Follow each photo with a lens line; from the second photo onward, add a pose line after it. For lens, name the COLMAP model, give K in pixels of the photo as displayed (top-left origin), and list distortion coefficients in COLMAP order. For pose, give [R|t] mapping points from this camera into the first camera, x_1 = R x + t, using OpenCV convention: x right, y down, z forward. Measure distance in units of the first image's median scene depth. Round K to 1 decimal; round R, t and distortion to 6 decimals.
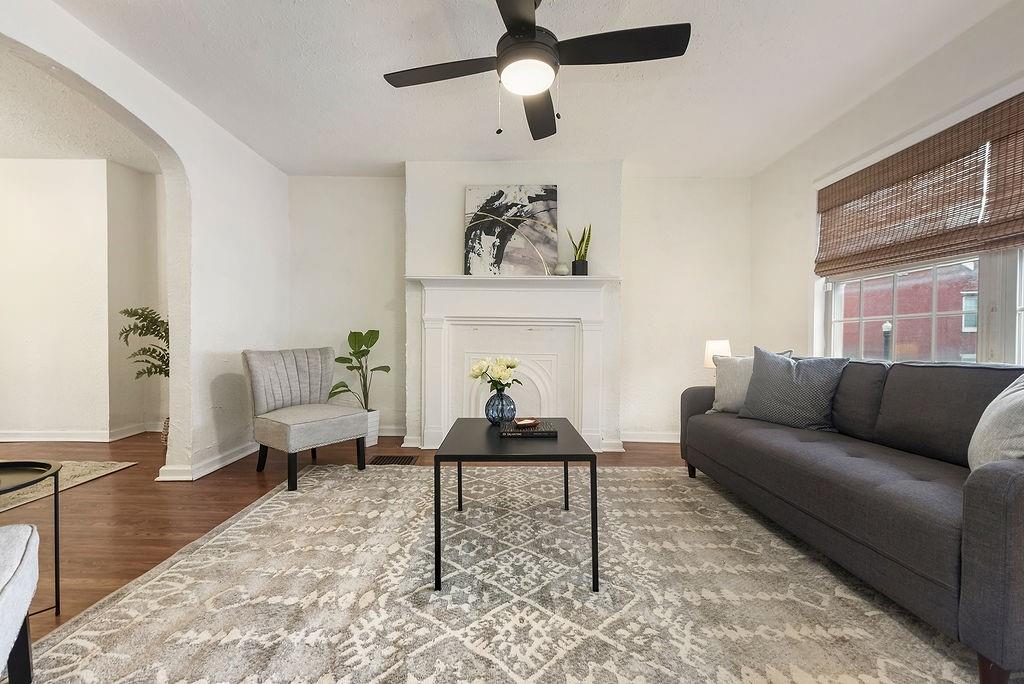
lens RADIAL K [[417.9, 0, 510.0], [0, 417.9, 349.8], [0, 0, 1]] dist [0.005474, -0.000926]
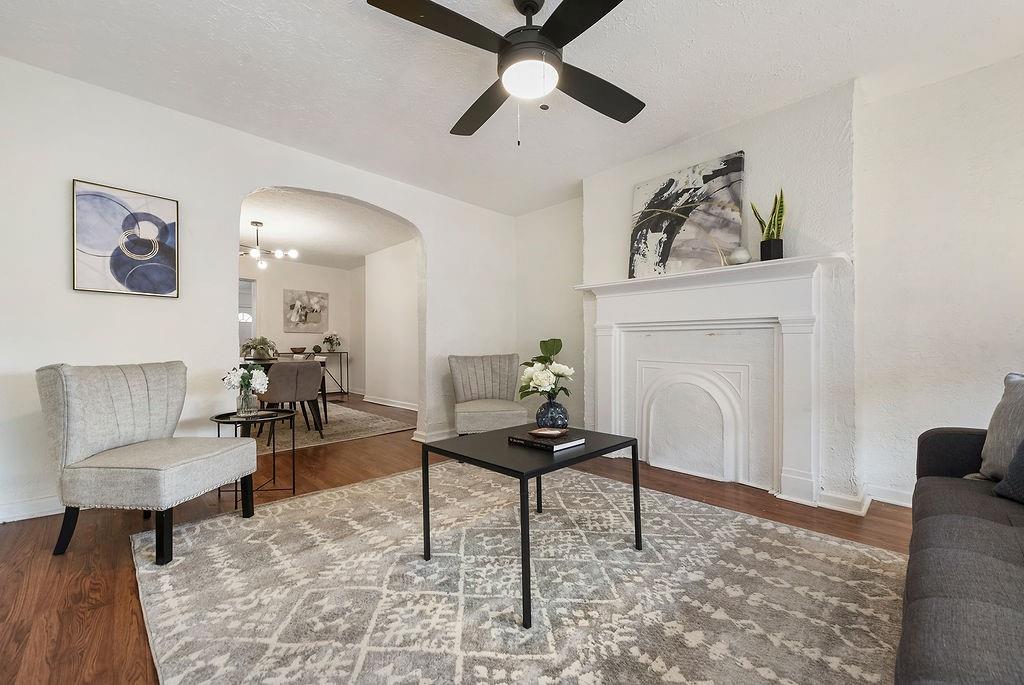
lens RADIAL K [[417.9, 0, 545.8], [0, 417.9, 350.3], [0, 0, 1]] dist [0.005474, -0.000926]
pose [[0.702192, 0.000040, -0.711987, 0.434359], [-0.015758, 0.999756, -0.015485, 0.001315], [0.711813, 0.022093, 0.702021, 0.197506]]
